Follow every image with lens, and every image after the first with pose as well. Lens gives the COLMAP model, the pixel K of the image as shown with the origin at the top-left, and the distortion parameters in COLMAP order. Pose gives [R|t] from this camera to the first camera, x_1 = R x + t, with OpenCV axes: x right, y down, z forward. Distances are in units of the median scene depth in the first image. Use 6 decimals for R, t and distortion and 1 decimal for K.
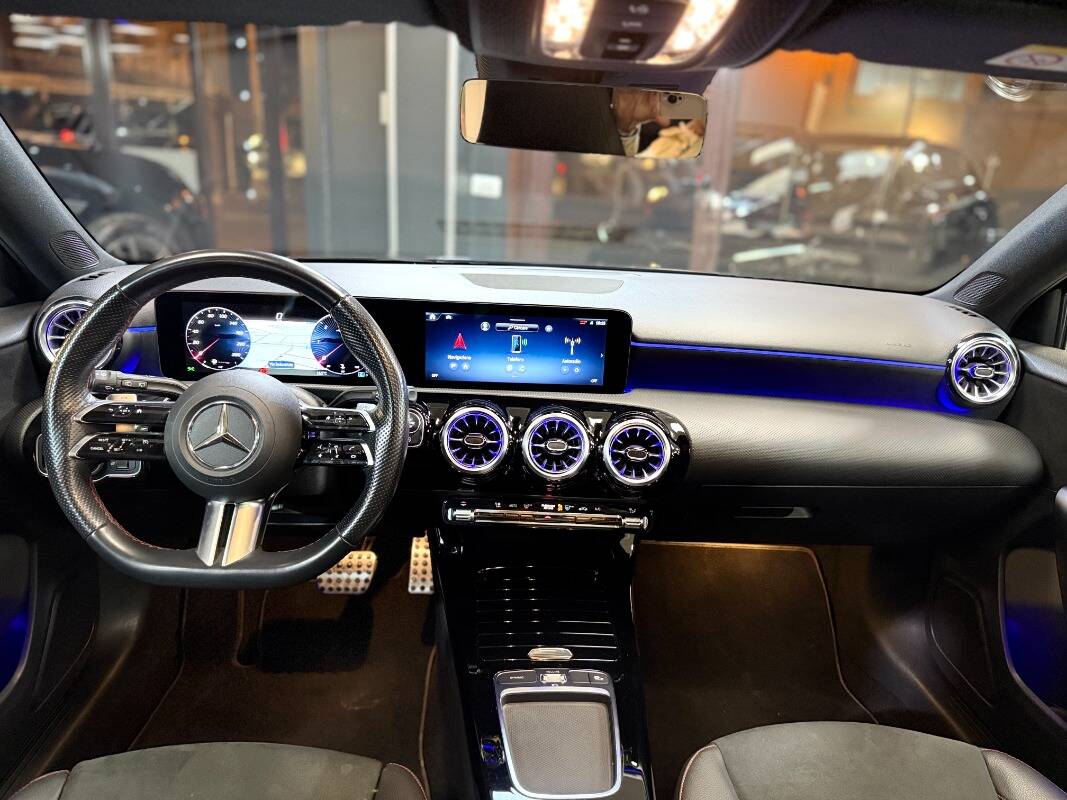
lens RADIAL K [[739.7, 0, 533.5], [0, 739.7, 400.0], [0, 0, 1]] dist [0.049691, -0.001346]
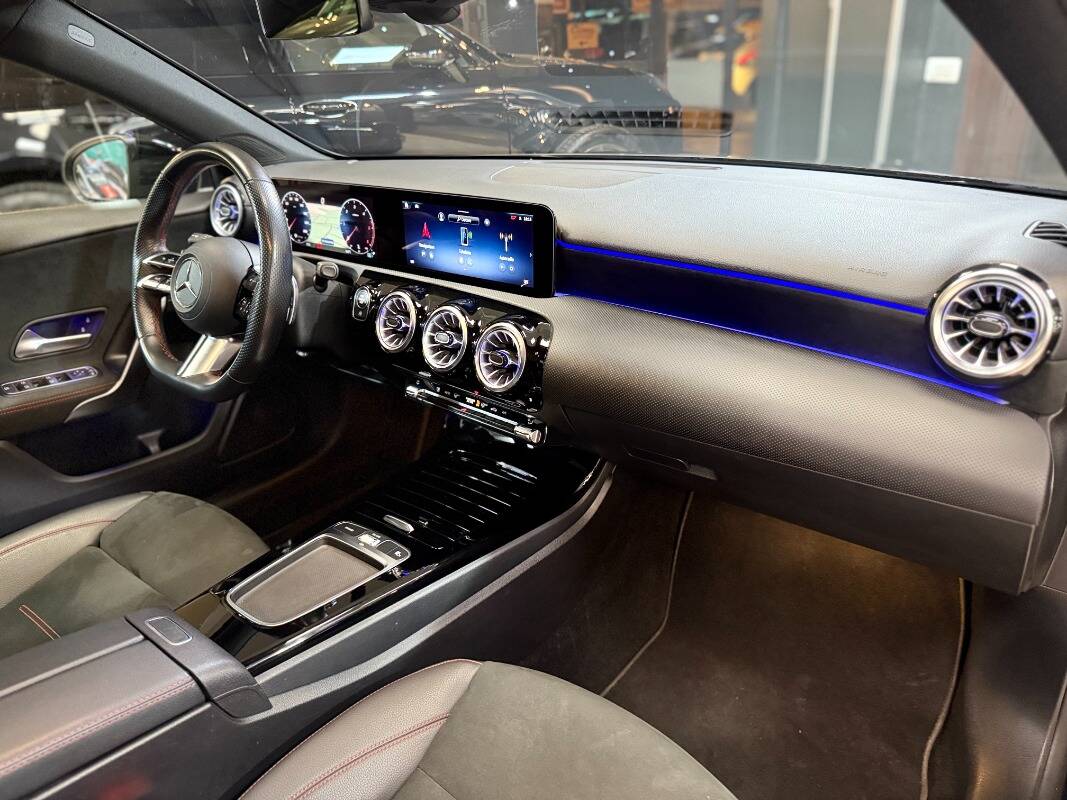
lens RADIAL K [[739.7, 0, 533.5], [0, 739.7, 400.0], [0, 0, 1]] dist [0.049691, -0.001346]
pose [[0.736894, 0.200130, -0.645705, 0.749583], [-0.130280, 0.979310, 0.154849, -0.025975], [0.663336, -0.029985, 0.747721, 0.298098]]
